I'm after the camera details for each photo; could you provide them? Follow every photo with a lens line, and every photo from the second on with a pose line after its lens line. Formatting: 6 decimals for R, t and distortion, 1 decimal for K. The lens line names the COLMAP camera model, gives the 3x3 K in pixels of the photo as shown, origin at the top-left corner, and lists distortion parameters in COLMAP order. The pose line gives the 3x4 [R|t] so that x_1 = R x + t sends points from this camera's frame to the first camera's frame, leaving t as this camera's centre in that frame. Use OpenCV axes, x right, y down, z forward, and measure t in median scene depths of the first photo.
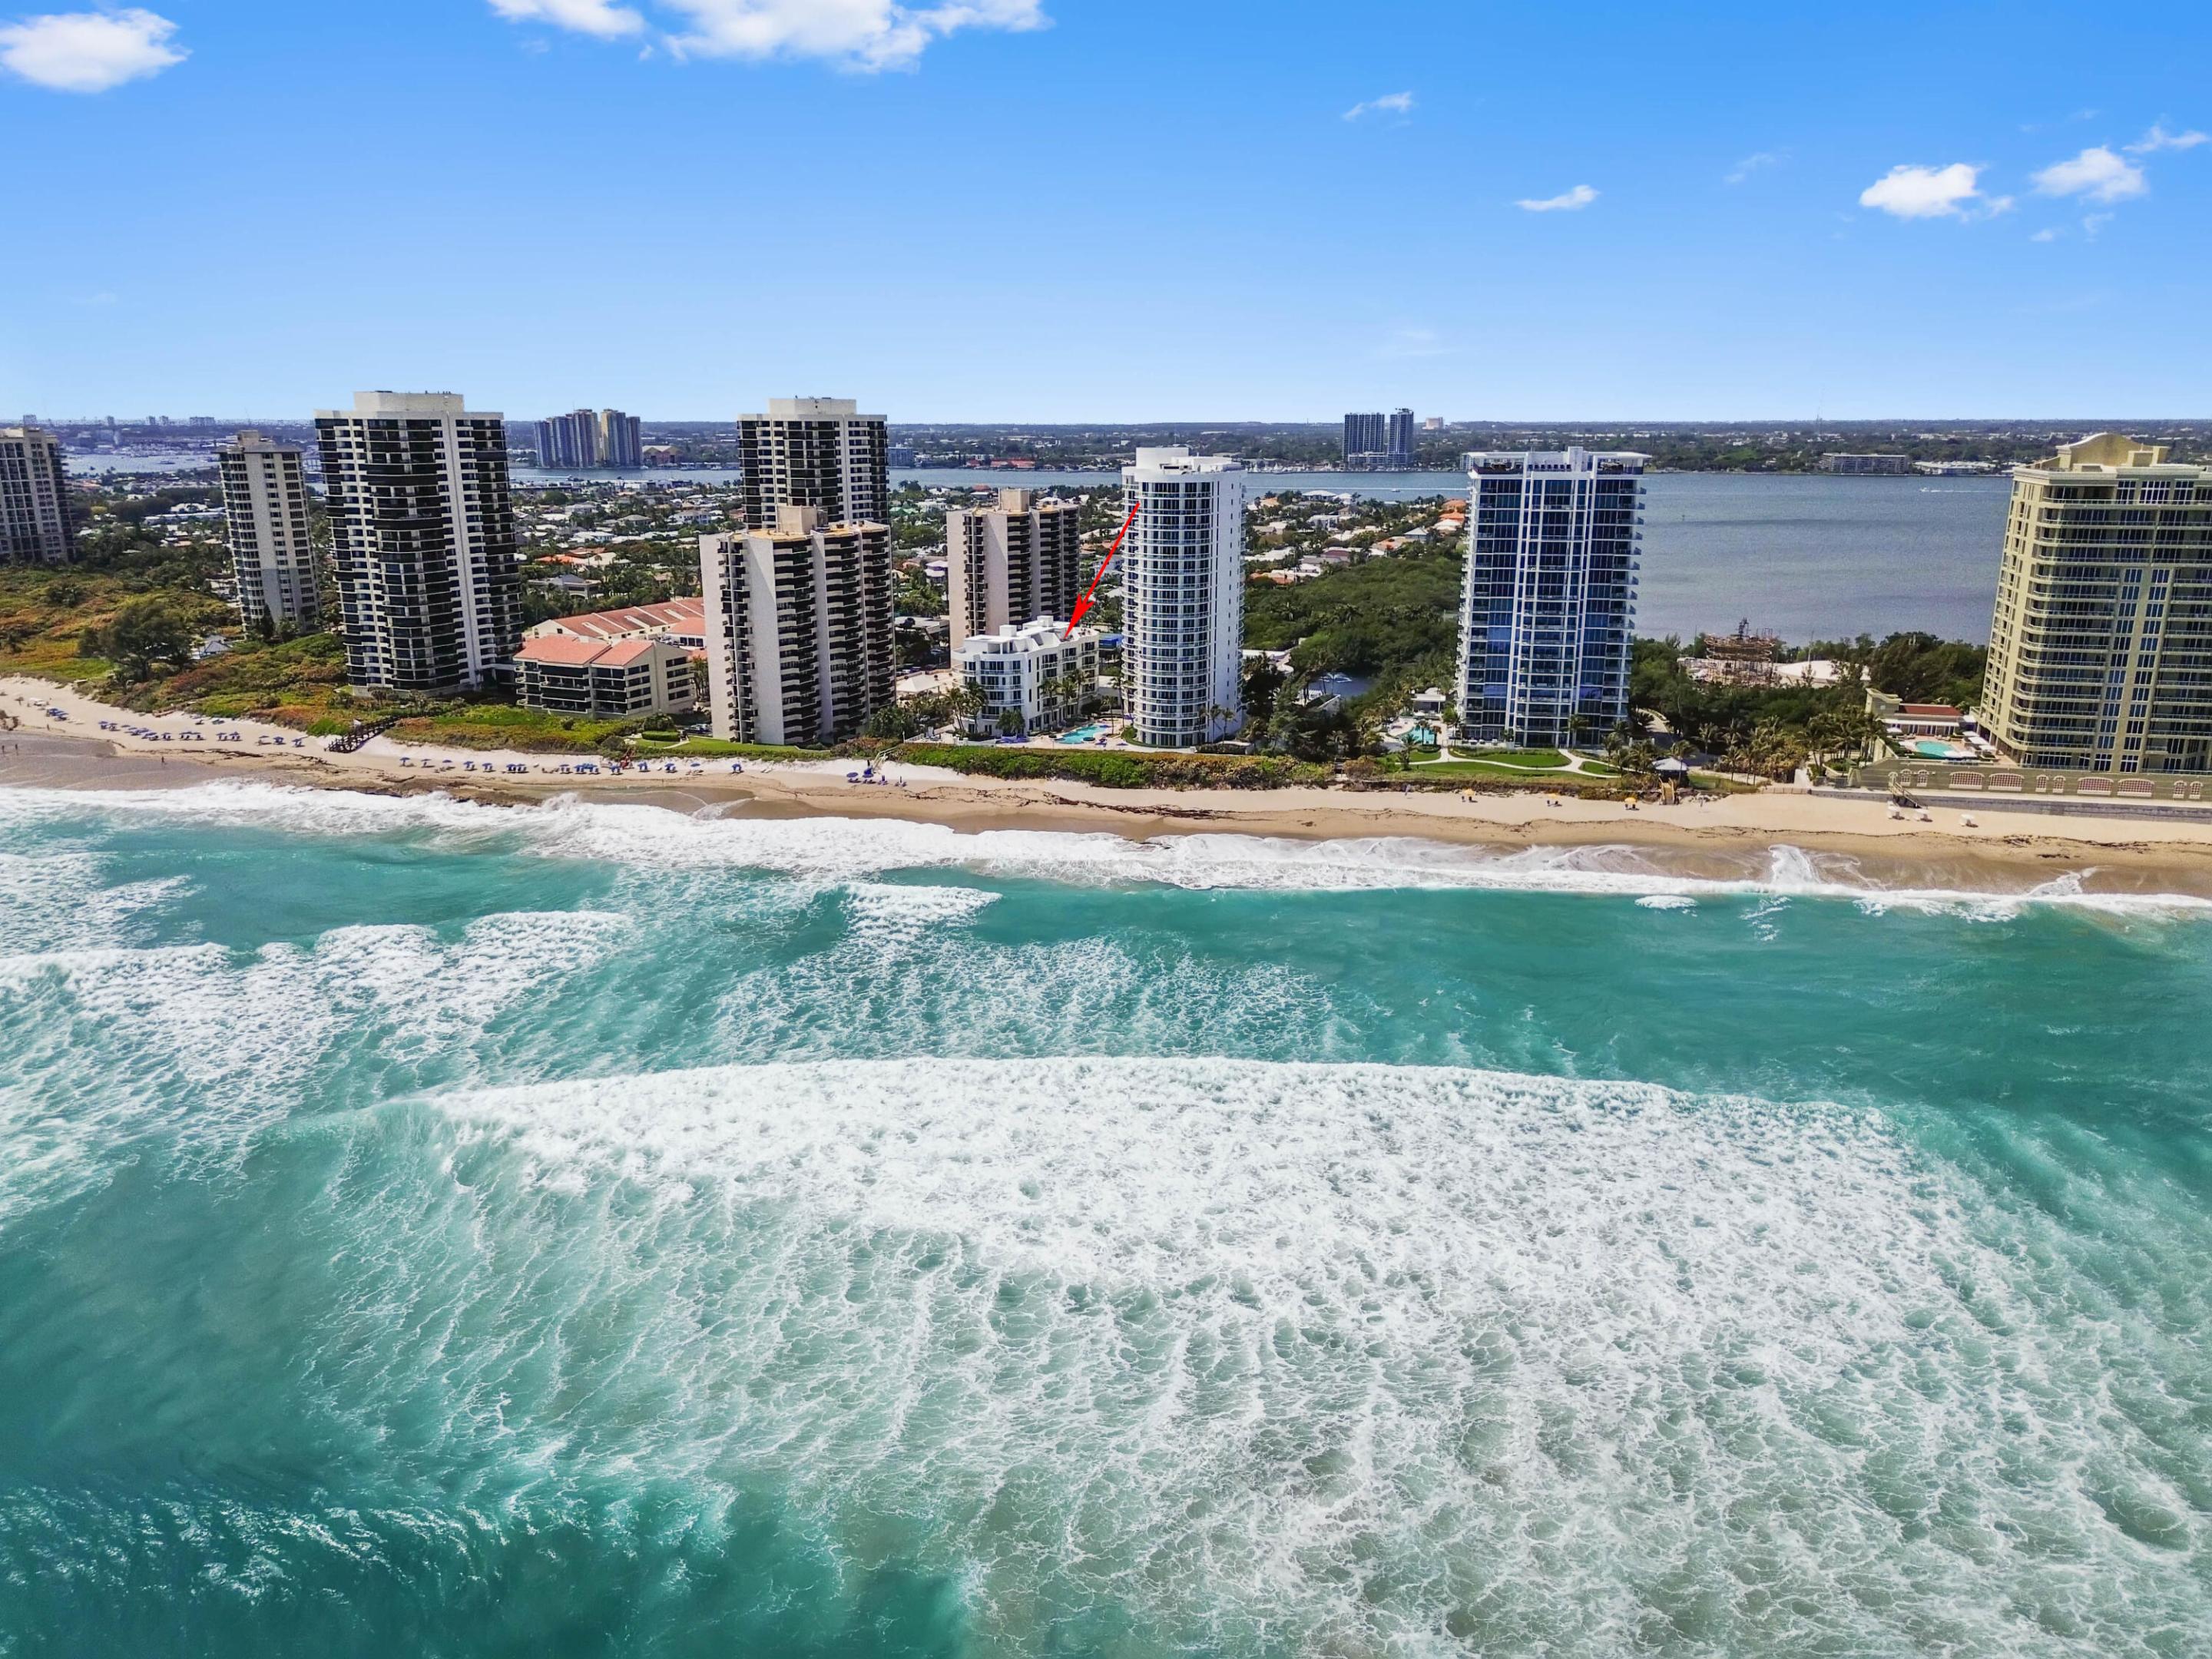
lens RADIAL K [[1548.8, 0, 1106.0], [0, 1548.8, 829.5], [0, 0, 1]] dist [-0.000808, -0.000332]
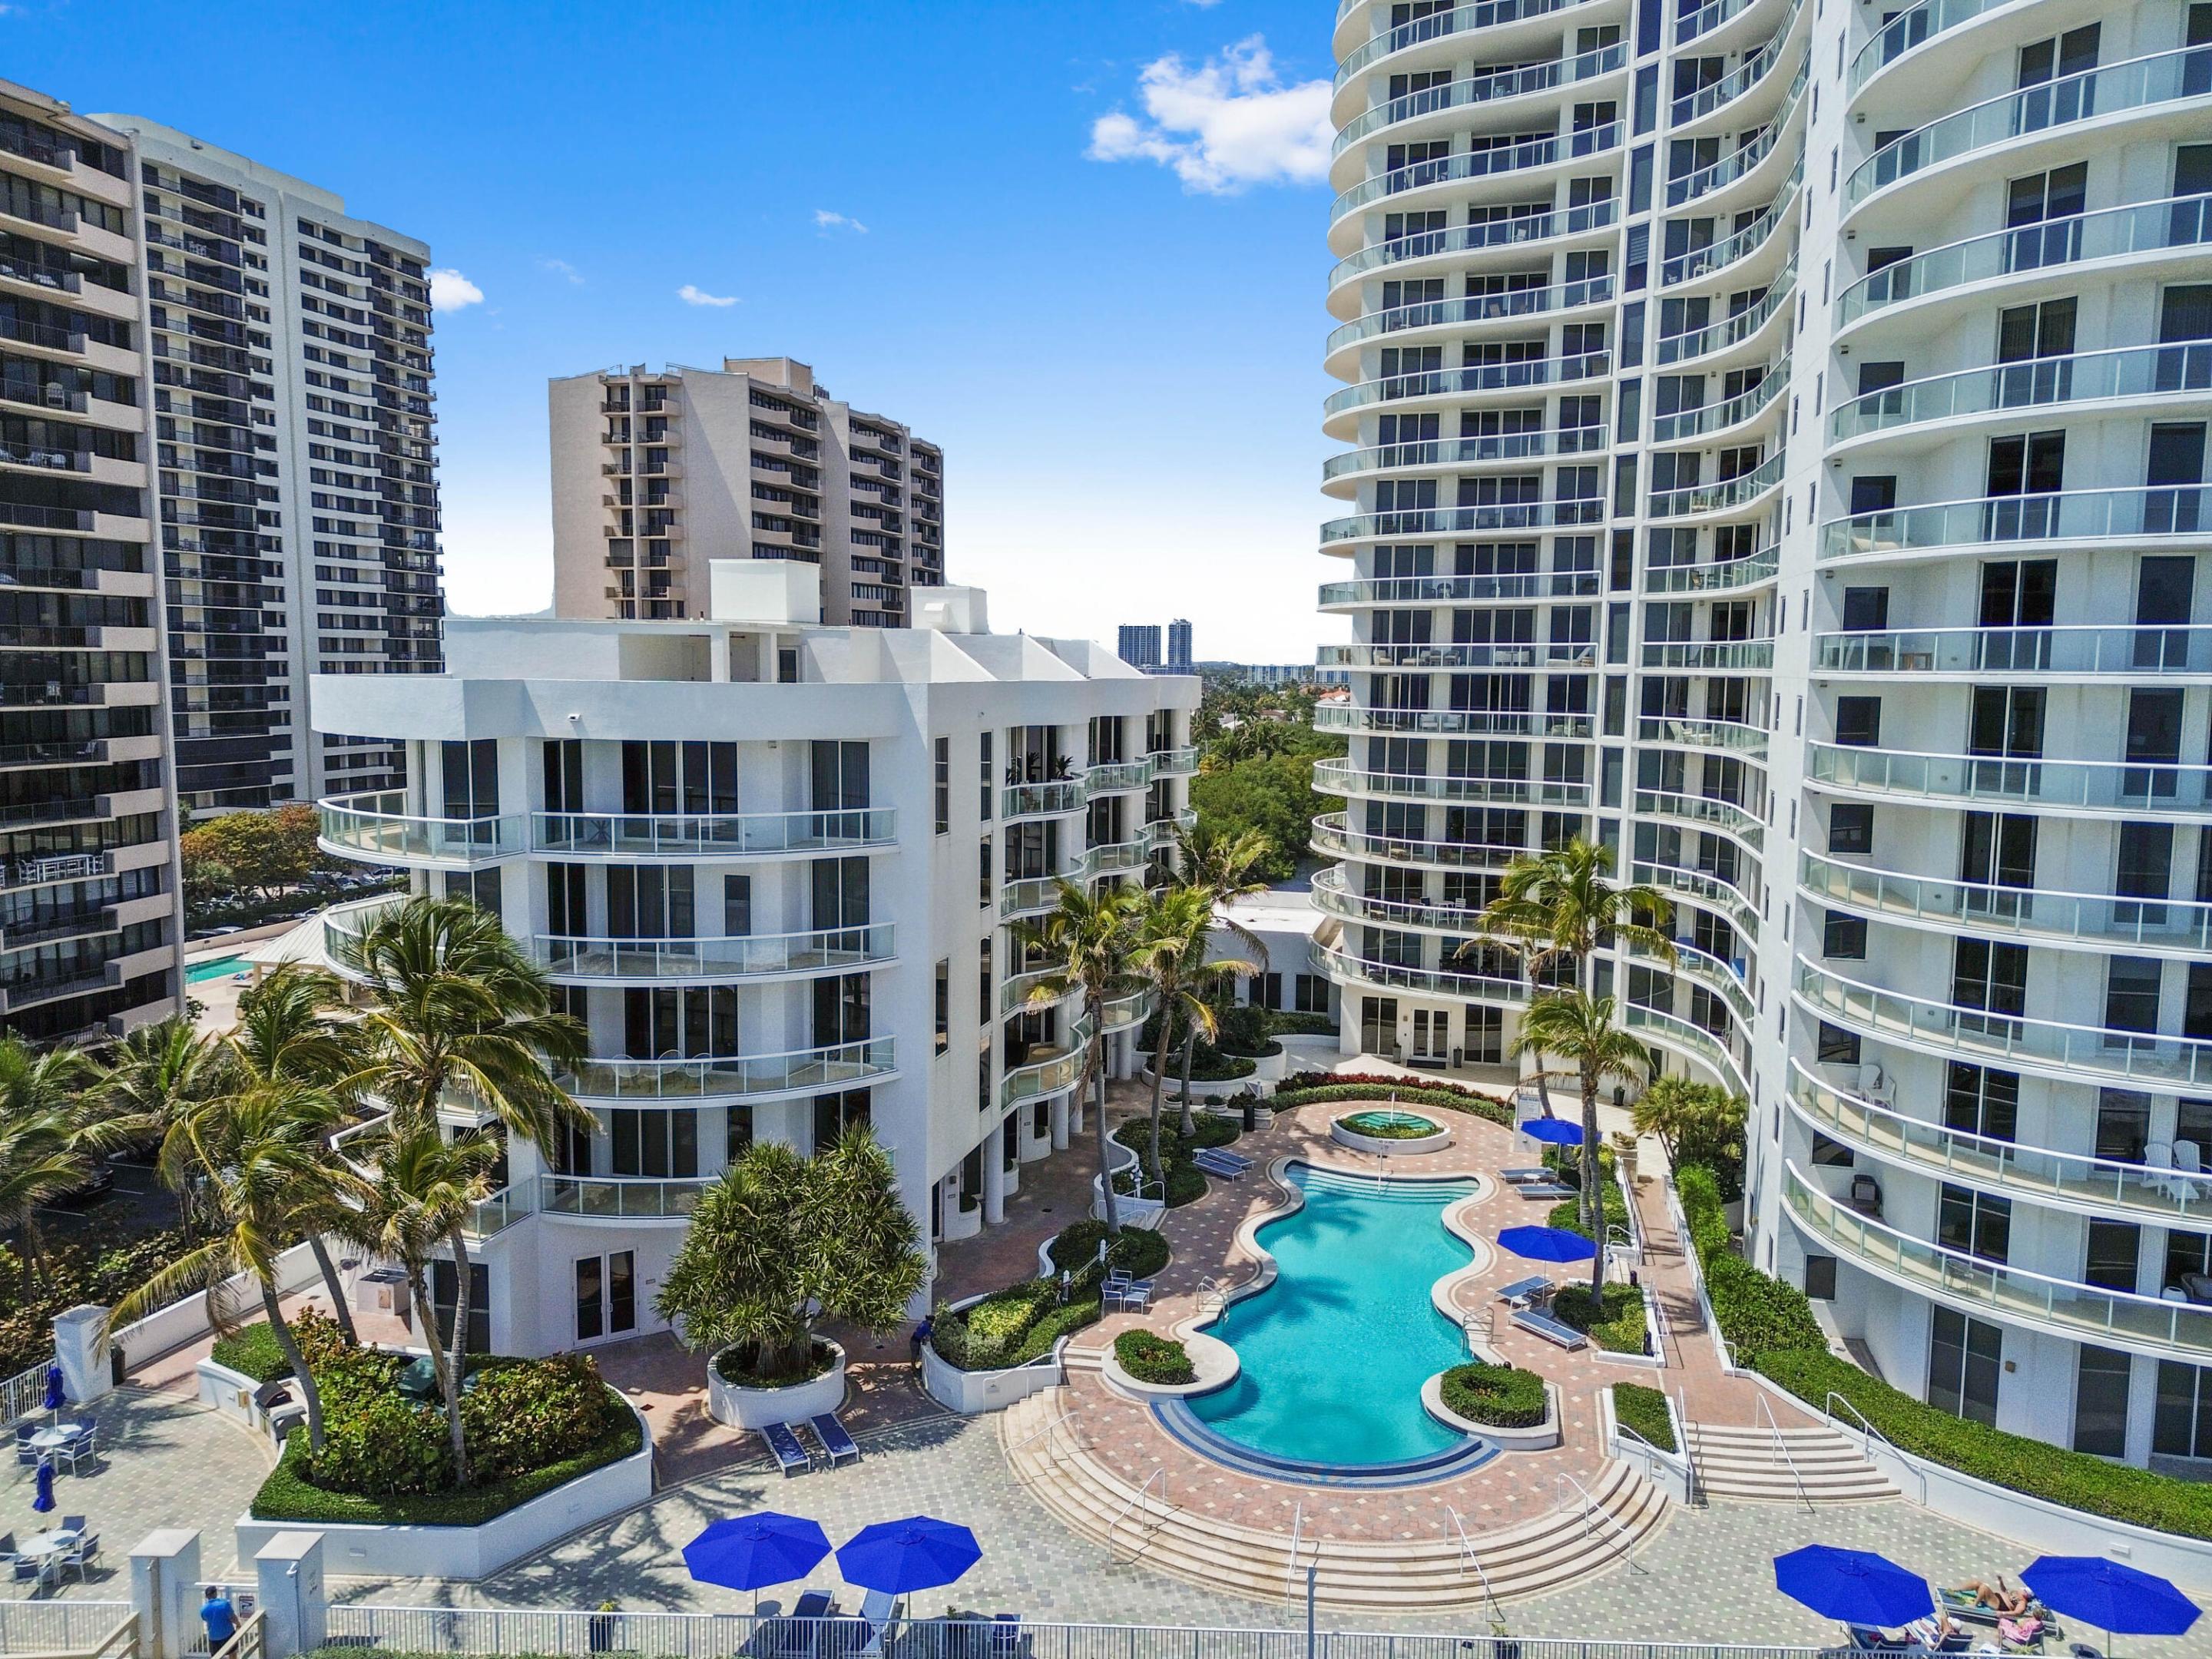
lens RADIAL K [[1548.8, 0, 1106.0], [0, 1548.8, 829.5], [0, 0, 1]] dist [-0.000808, -0.000332]
pose [[0.985627, -0.005155, 0.168856, -0.057805], [0.030829, 0.988238, -0.149784, -0.082042], [-0.166098, 0.152837, 0.974193, 0.873732]]
